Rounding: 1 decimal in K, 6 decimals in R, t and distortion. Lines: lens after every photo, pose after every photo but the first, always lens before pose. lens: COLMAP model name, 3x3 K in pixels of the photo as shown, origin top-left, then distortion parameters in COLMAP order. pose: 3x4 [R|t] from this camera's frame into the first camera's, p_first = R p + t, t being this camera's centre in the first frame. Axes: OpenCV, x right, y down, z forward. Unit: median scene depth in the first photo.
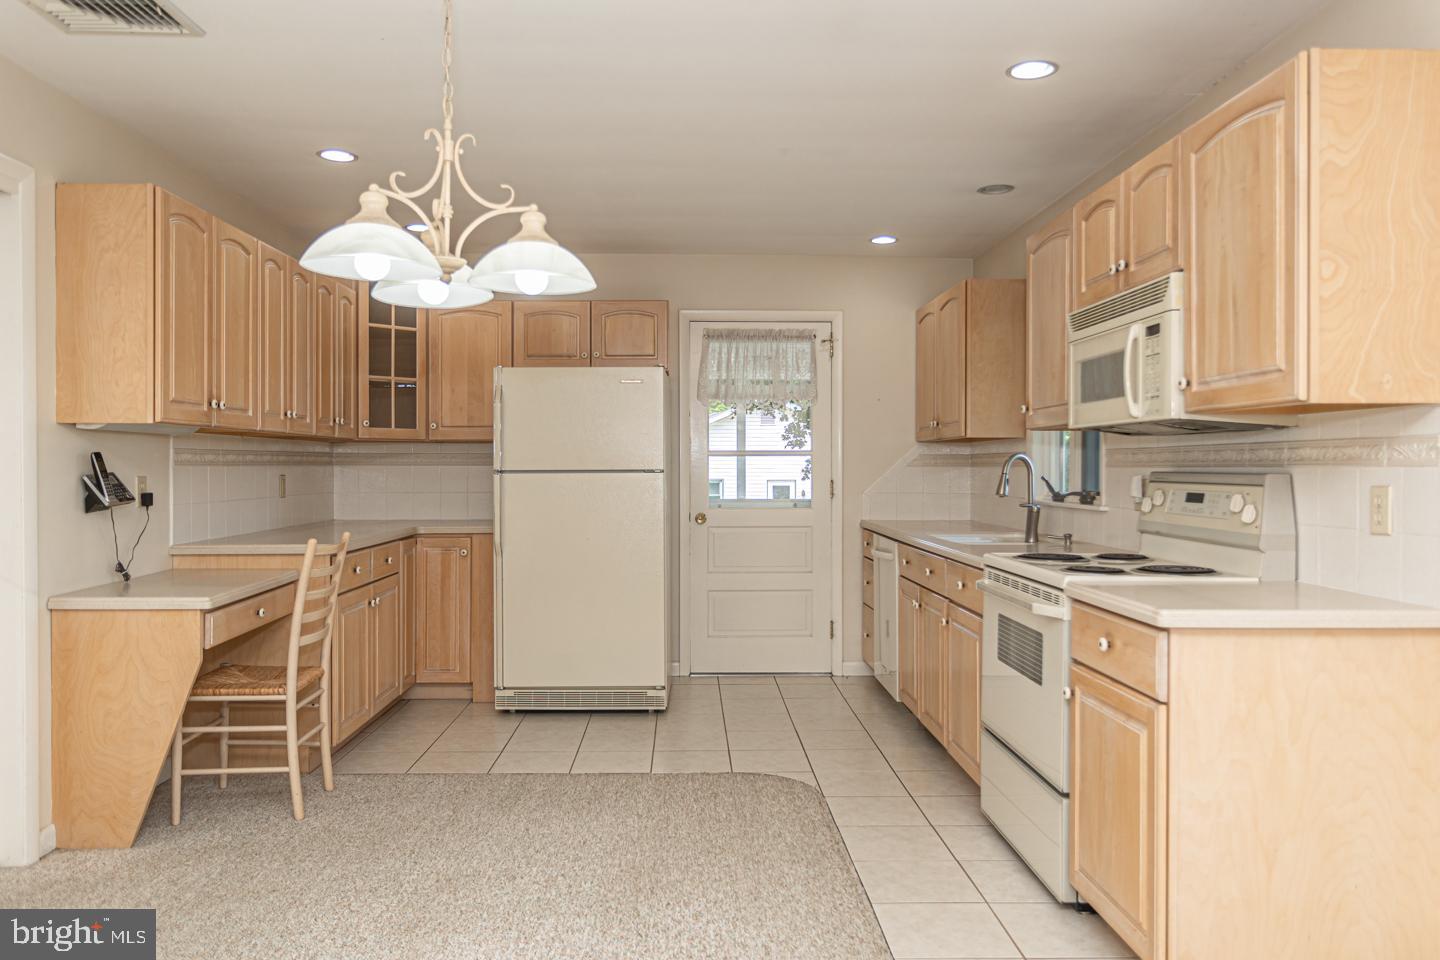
lens RADIAL K [[1067.9, 0, 662.8], [0, 1067.9, 469.2], [0, 0, 1]] dist [-0.006289, -0.001650]
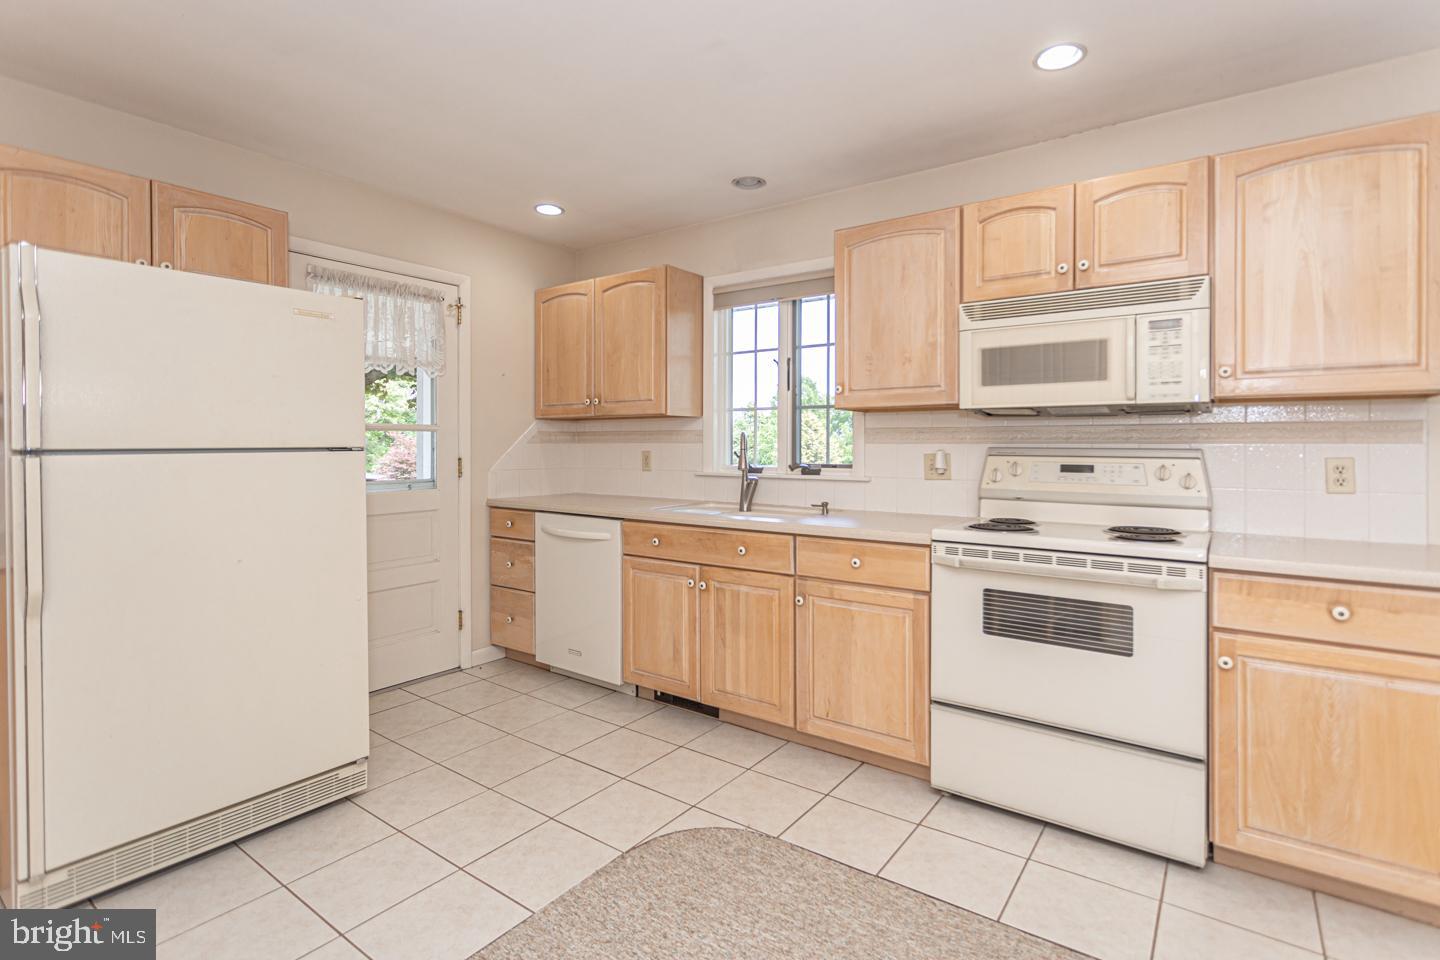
lens RADIAL K [[703.6, 0, 737.5], [0, 703.6, 445.2], [0, 0, 1]] dist [0.000306, 0.000430]
pose [[0.568014, -0.001549, 0.823017, -0.350992], [0.001578, 0.999998, 0.000793, -0.001252], [-0.823017, 0.000849, 0.568016, 0.782301]]
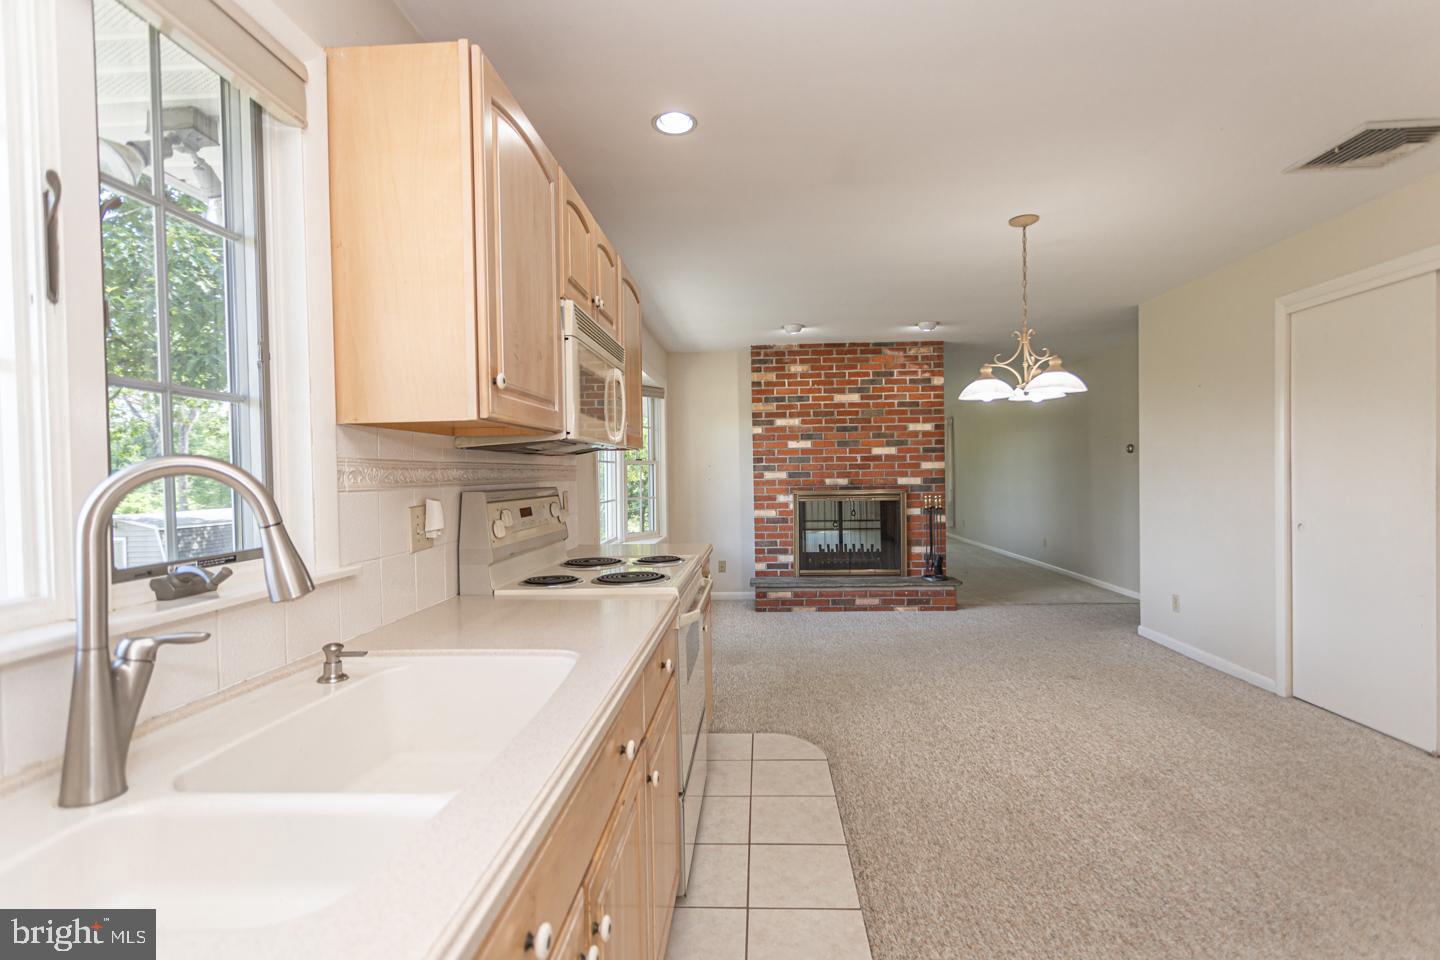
lens RADIAL K [[685.4, 0, 735.9], [0, 685.4, 482.5], [0, 0, 1]] dist [0.002920, 0.000329]
pose [[-0.999732, 0.016668, 0.016048, 0.249020], [0.016936, 0.999716, 0.016738, -0.010474], [-0.015765, 0.017005, -0.999731, 1.541456]]
